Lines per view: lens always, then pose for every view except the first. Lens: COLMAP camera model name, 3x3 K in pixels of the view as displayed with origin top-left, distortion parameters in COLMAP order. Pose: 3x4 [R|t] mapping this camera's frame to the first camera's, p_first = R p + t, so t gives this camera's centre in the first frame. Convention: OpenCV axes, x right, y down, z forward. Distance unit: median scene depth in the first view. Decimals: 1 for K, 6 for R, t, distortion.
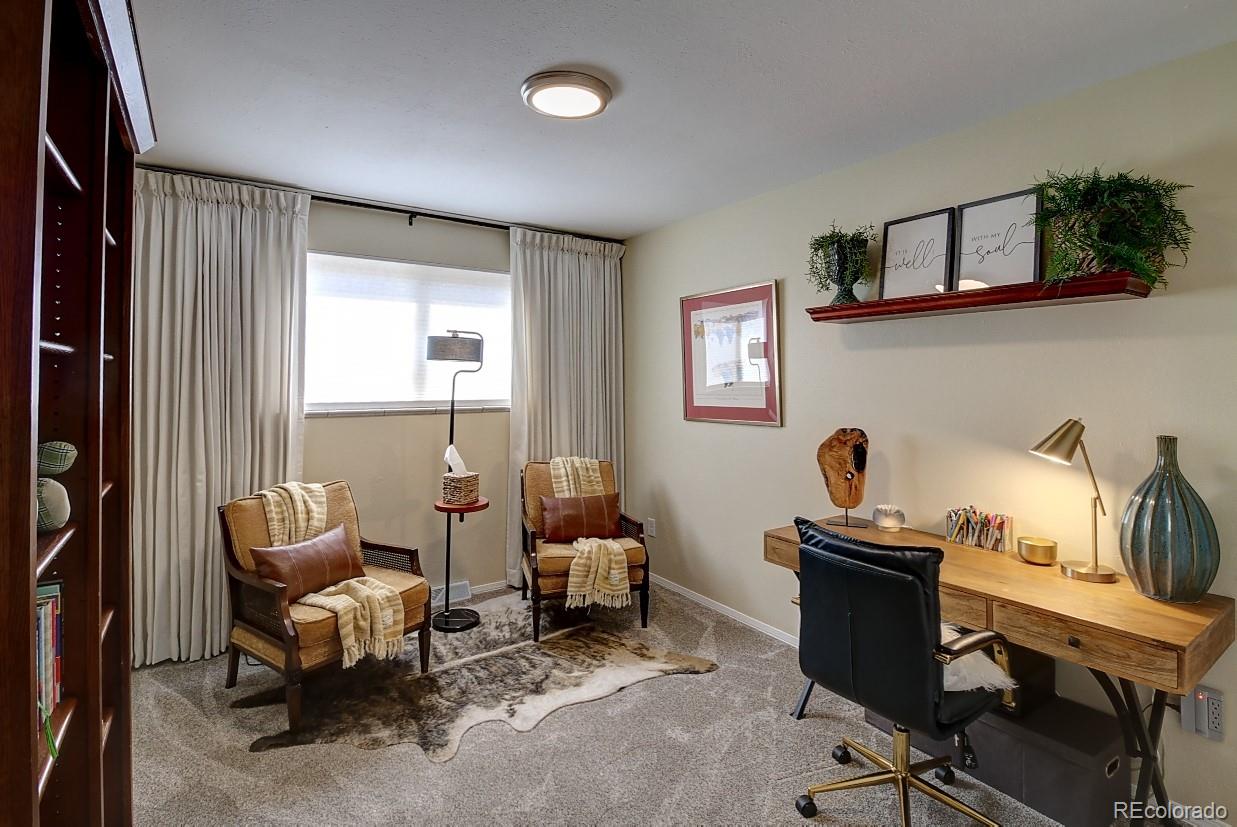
lens RADIAL K [[597.6, 0, 643.8], [0, 597.6, 370.0], [0, 0, 1]] dist [-0.005220, -0.006348]
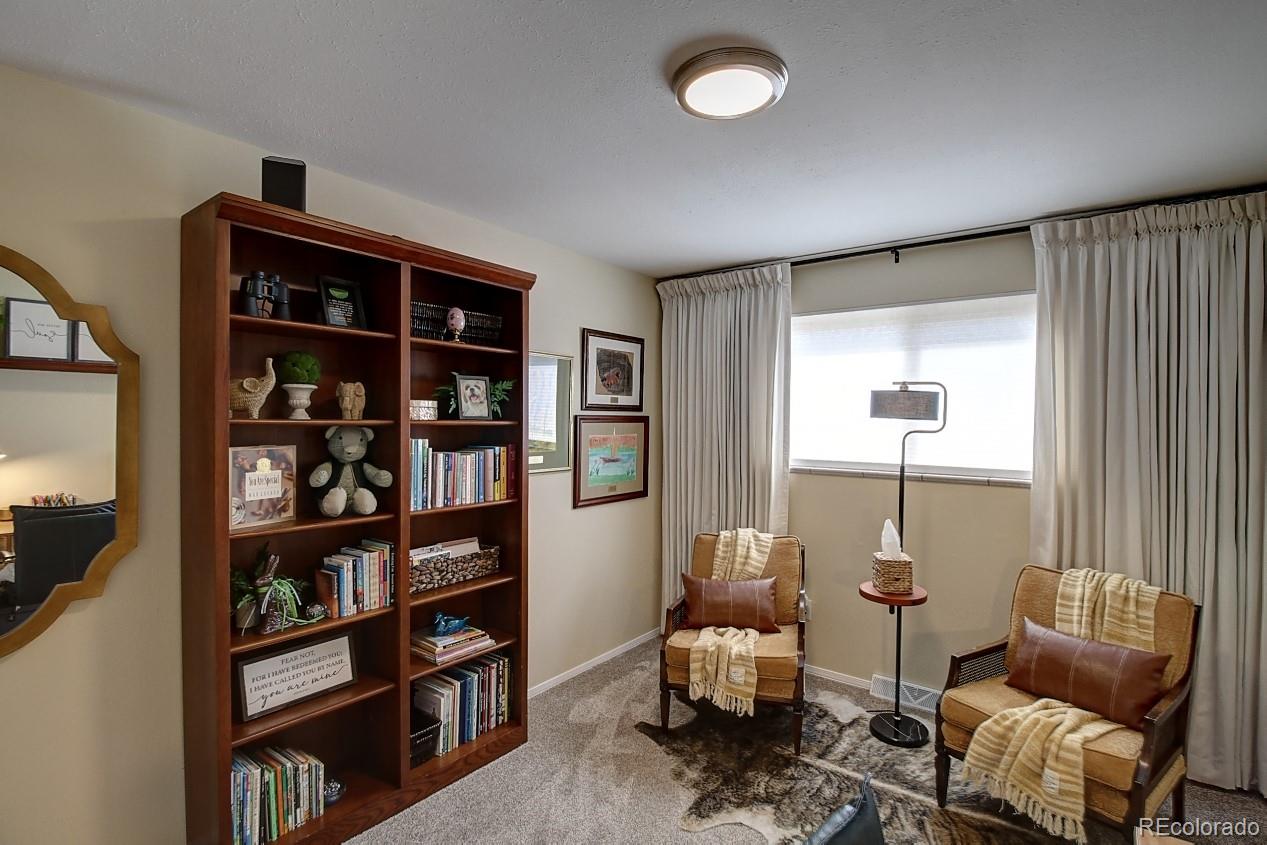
lens RADIAL K [[612.1, 0, 639.4], [0, 612.1, 428.8], [0, 0, 1]] dist [-0.005220, -0.006348]
pose [[0.283448, 0.018388, -0.958811, 0.410581], [0.003949, 0.999785, 0.020341, -0.021403], [0.958980, -0.009552, 0.283314, 0.432720]]
